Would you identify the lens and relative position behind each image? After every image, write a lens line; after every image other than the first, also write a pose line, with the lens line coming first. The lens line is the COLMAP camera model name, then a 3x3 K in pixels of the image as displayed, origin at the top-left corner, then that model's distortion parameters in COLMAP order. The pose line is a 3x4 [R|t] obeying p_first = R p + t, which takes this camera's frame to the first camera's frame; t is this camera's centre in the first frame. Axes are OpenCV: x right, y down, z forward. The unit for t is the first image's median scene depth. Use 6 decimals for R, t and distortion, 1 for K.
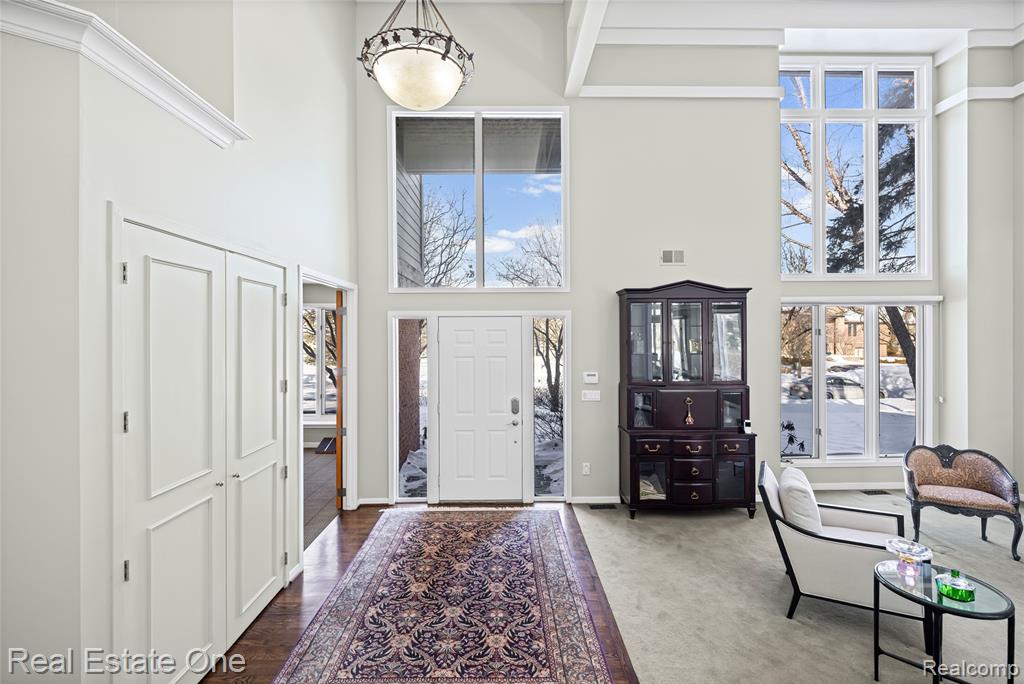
lens RADIAL K [[467.0, 0, 511.2], [0, 467.0, 335.8], [0, 0, 1]] dist [-0.000232, 0.000065]
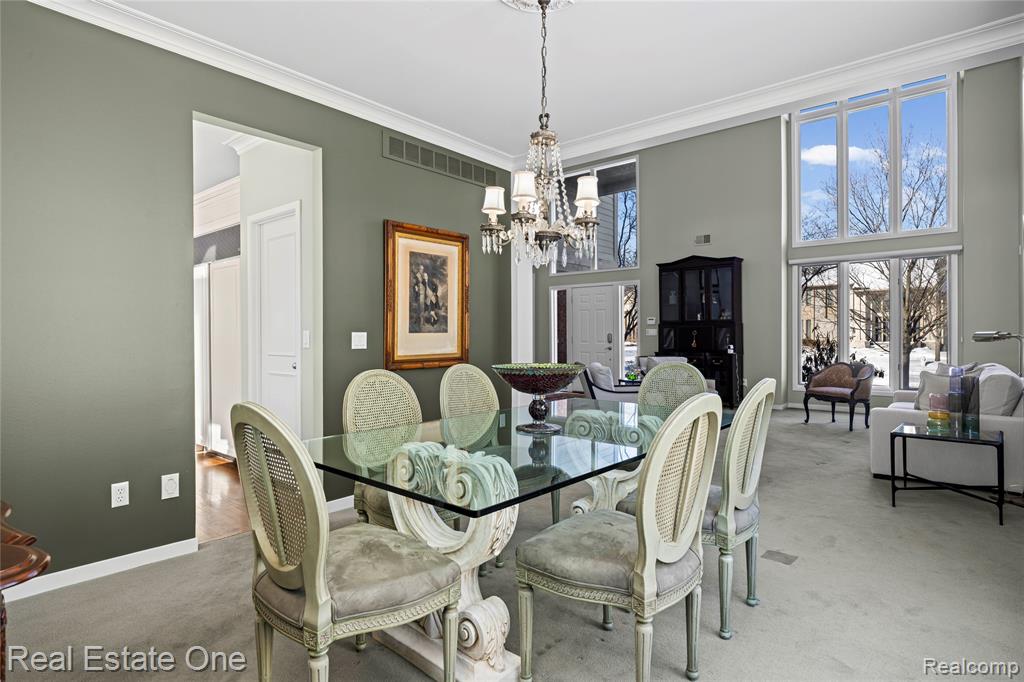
lens RADIAL K [[550.4, 0, 507.9], [0, 550.4, 338.7], [0, 0, 1]] dist [-0.002326, 0.000075]
pose [[0.750178, 0.004735, -0.661218, 1.097338], [0.003043, 0.999939, 0.010614, 0.134464], [0.661228, -0.009975, 0.750118, -0.776085]]
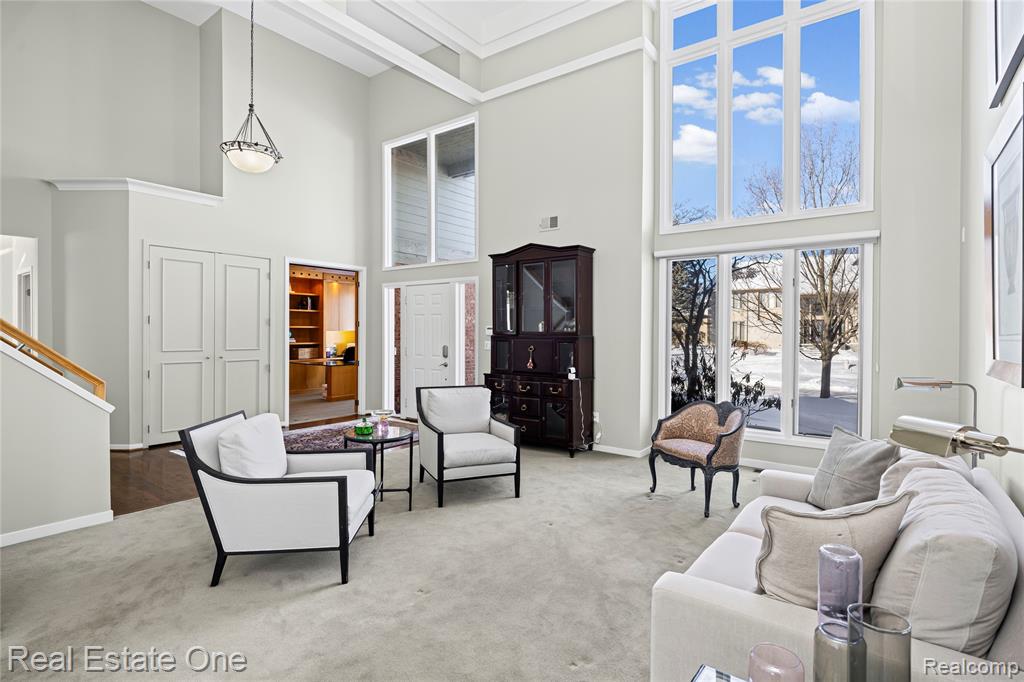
lens RADIAL K [[511.3, 0, 515.9], [0, 511.3, 336.1], [0, 0, 1]] dist [0.001010, -0.001151]
pose [[0.792507, 0.014612, -0.609687, 1.082347], [-0.007684, 0.999873, 0.013976, 0.088745], [0.609814, -0.006391, 0.792519, -0.016542]]
